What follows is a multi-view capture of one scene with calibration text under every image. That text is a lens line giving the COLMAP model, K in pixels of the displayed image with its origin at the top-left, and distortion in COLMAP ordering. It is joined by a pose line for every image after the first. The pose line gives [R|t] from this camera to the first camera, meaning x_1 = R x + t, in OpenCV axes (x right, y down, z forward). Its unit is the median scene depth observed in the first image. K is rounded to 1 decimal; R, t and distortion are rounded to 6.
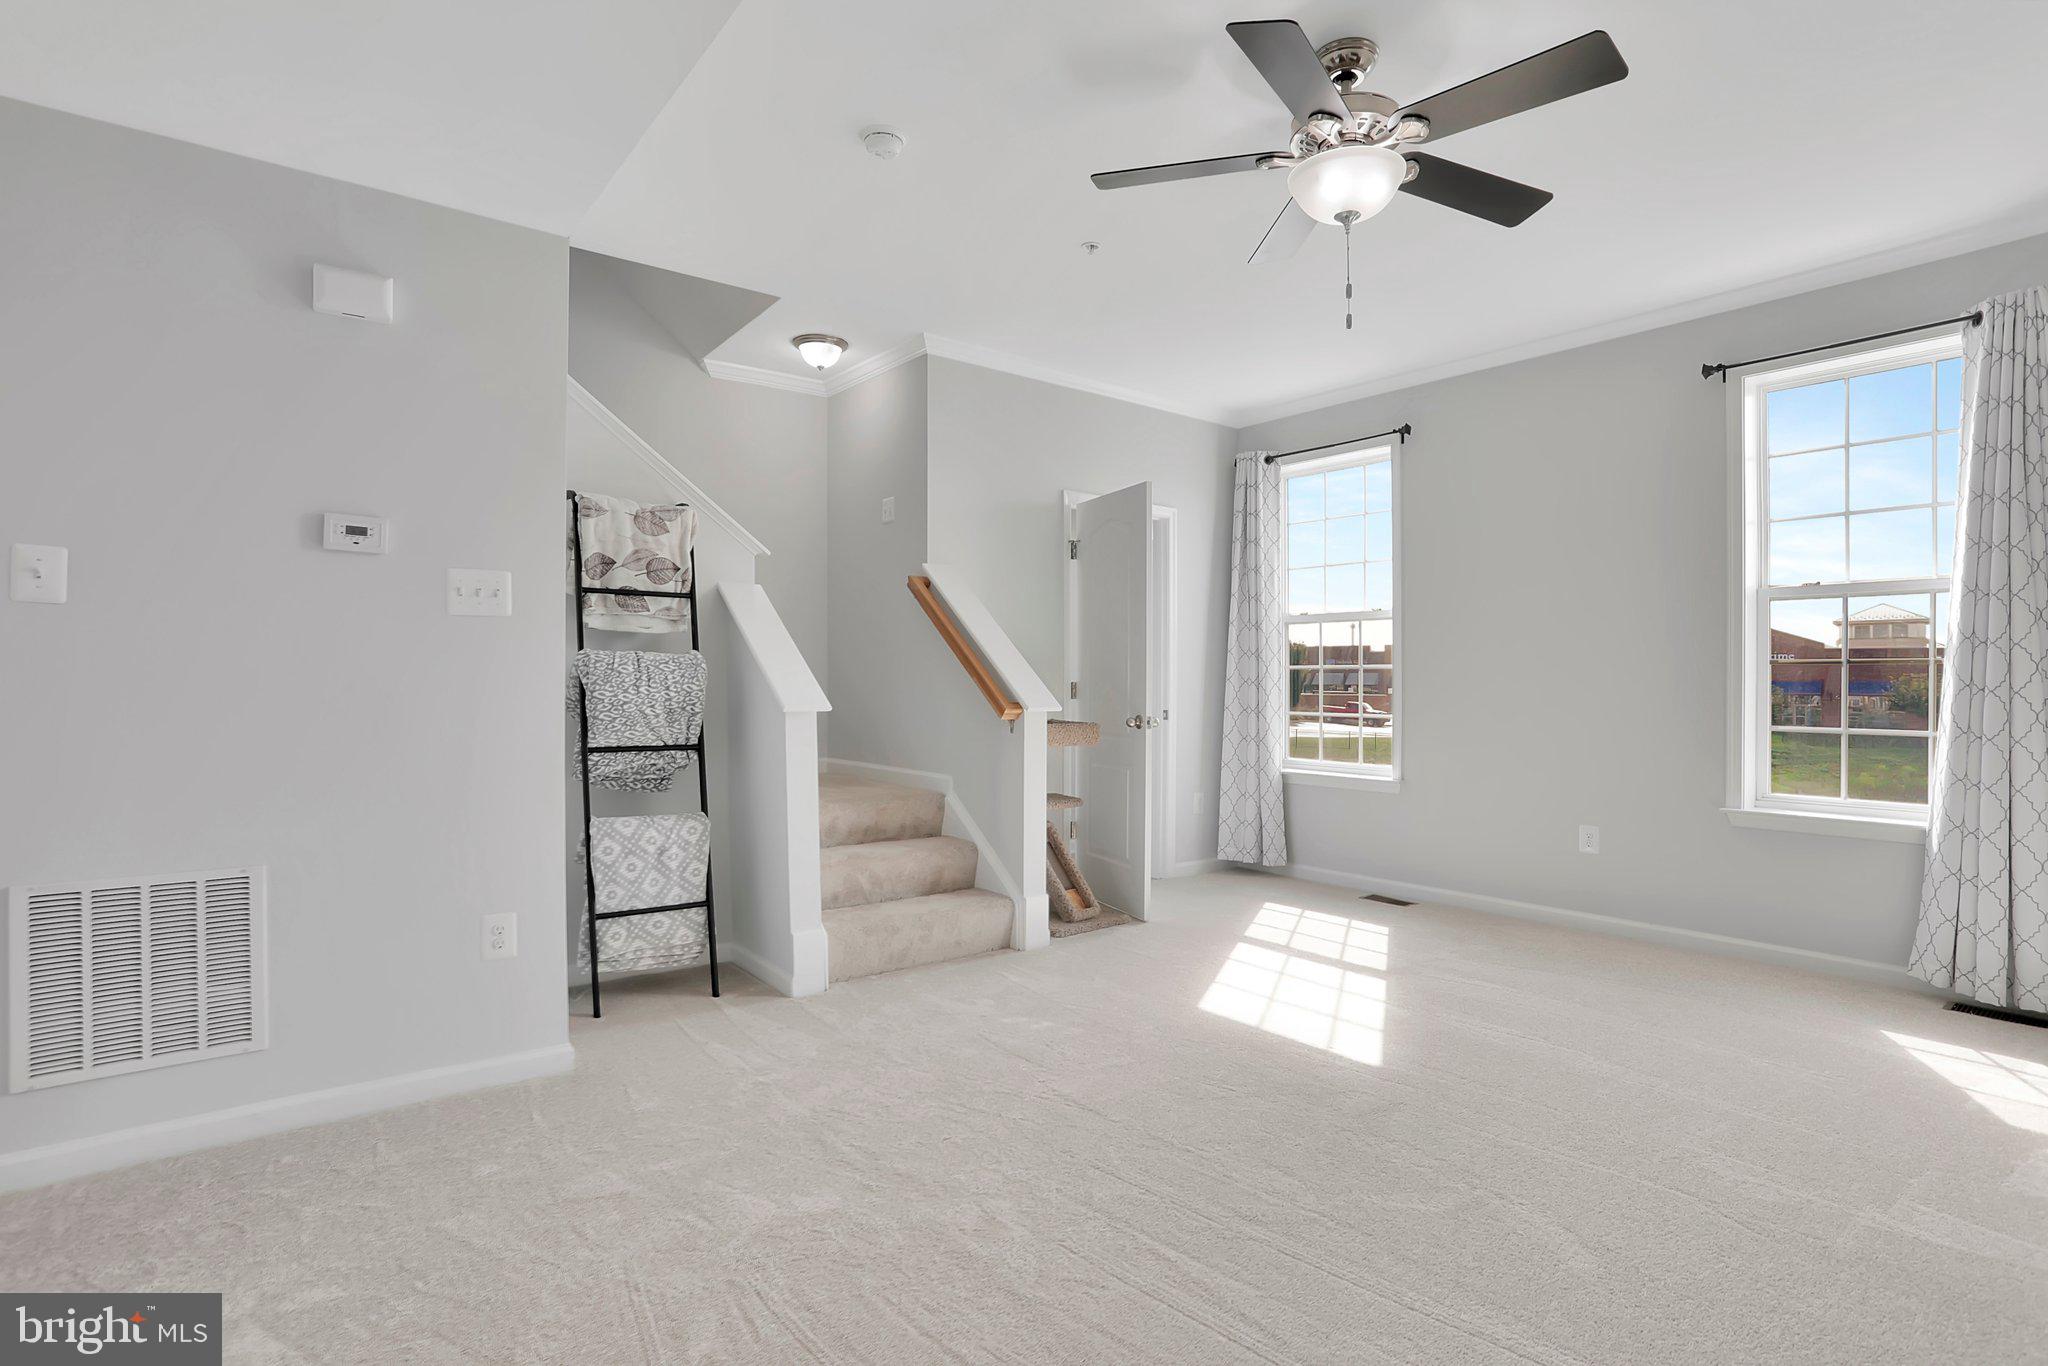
lens RADIAL K [[1009.0, 0, 1034.6], [0, 1009.0, 684.1], [0, 0, 1]] dist [-0.002943, -0.000066]
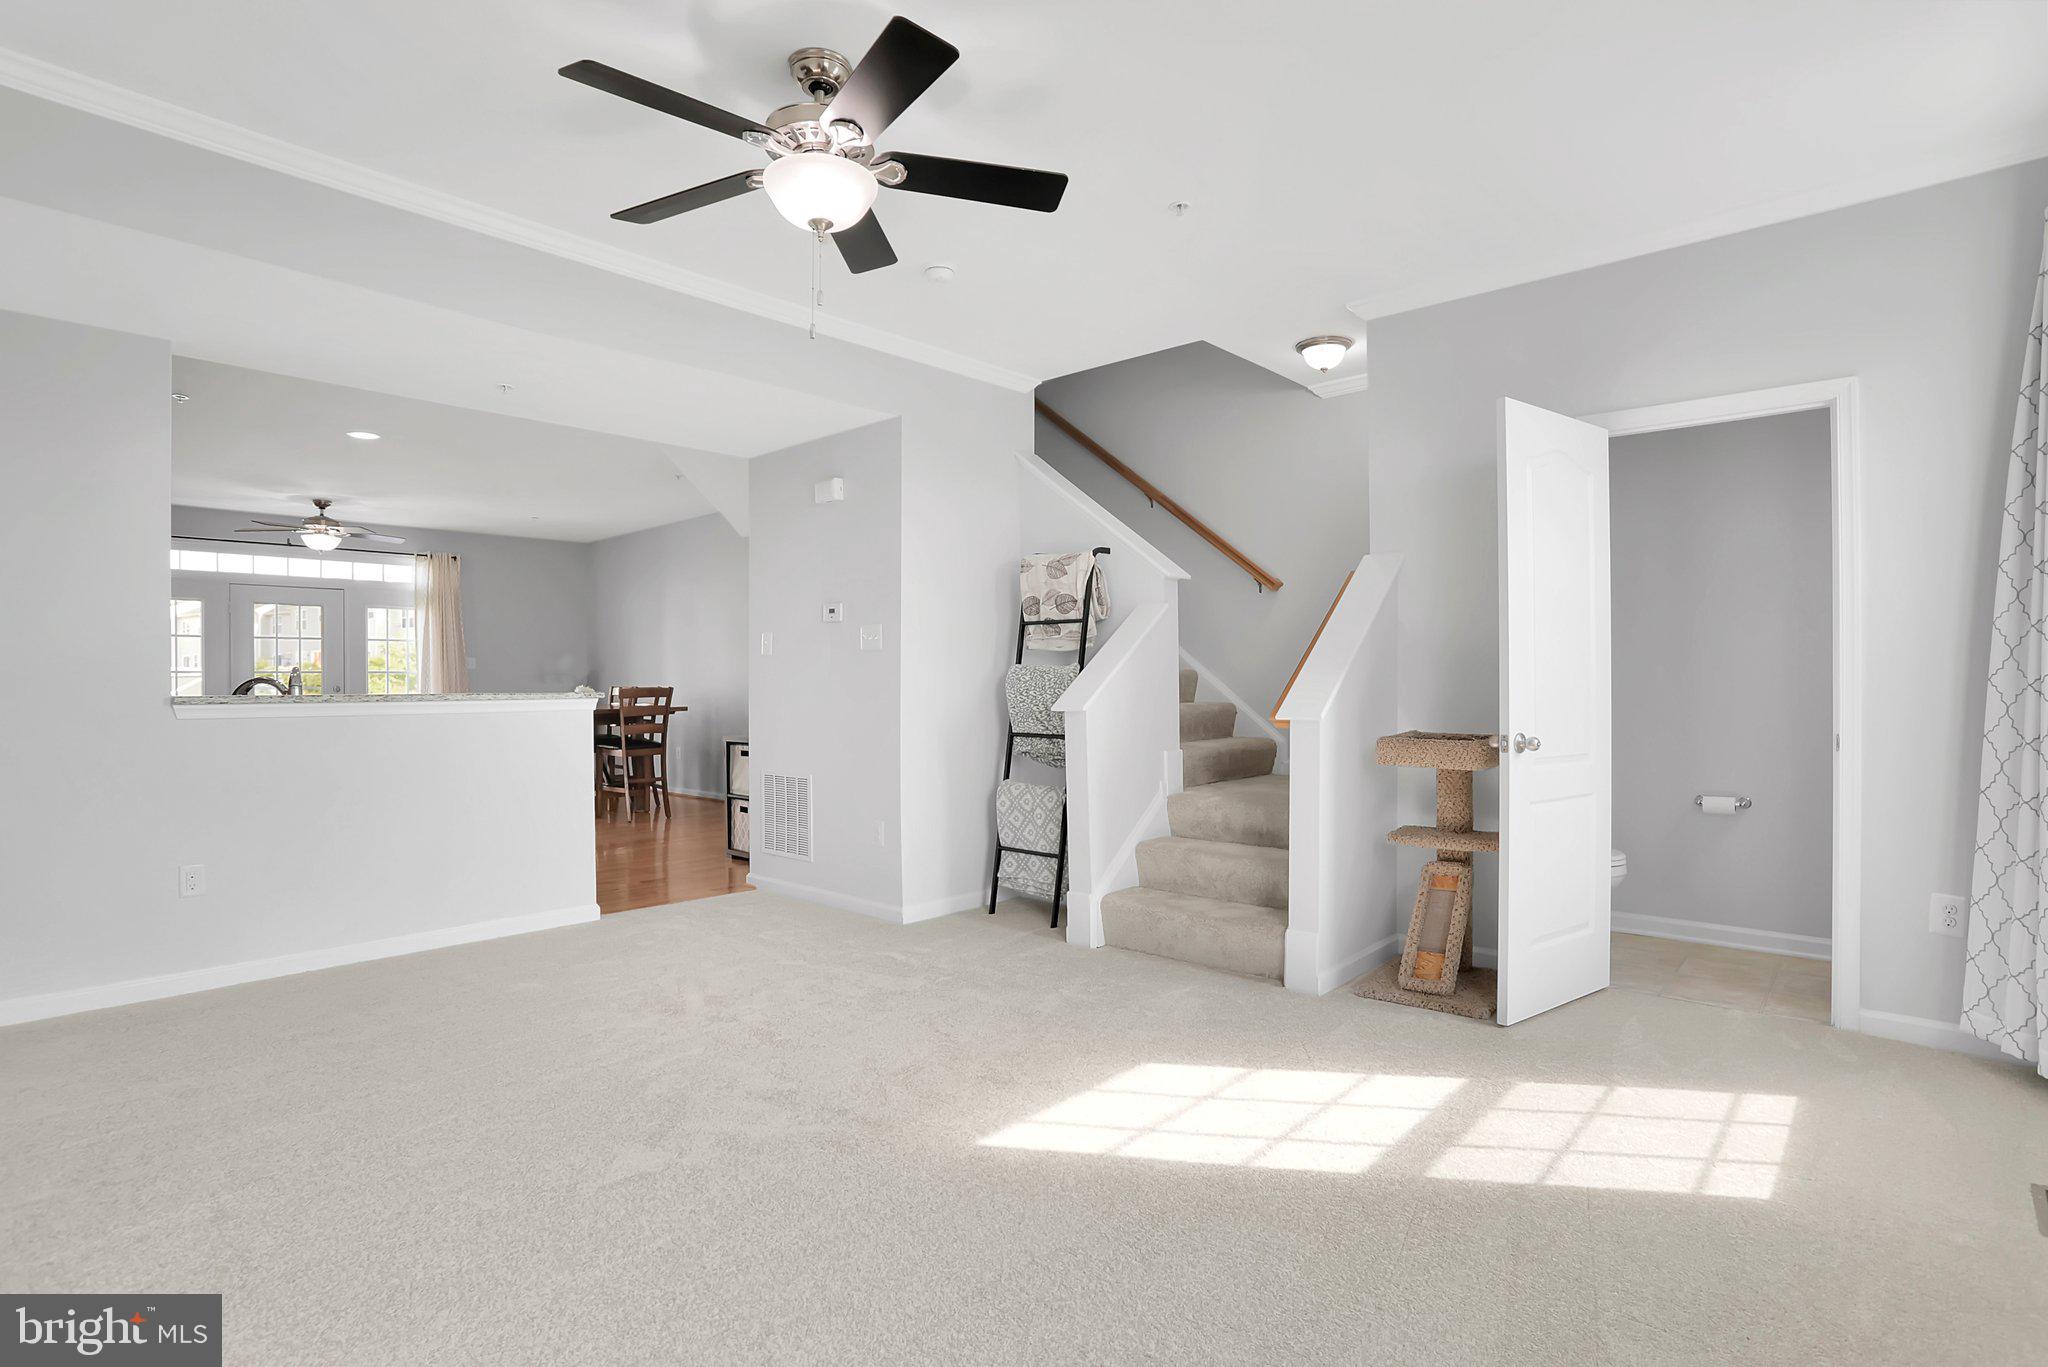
lens RADIAL K [[1009.0, 0, 1043.9], [0, 1009.0, 684.2], [0, 0, 1]] dist [-0.002943, -0.000066]
pose [[0.208151, 0.000154, -0.978097, 0.960357], [0.000899, 1.000000, 0.000349, -0.006606], [0.978096, -0.000952, 0.208151, 0.712959]]
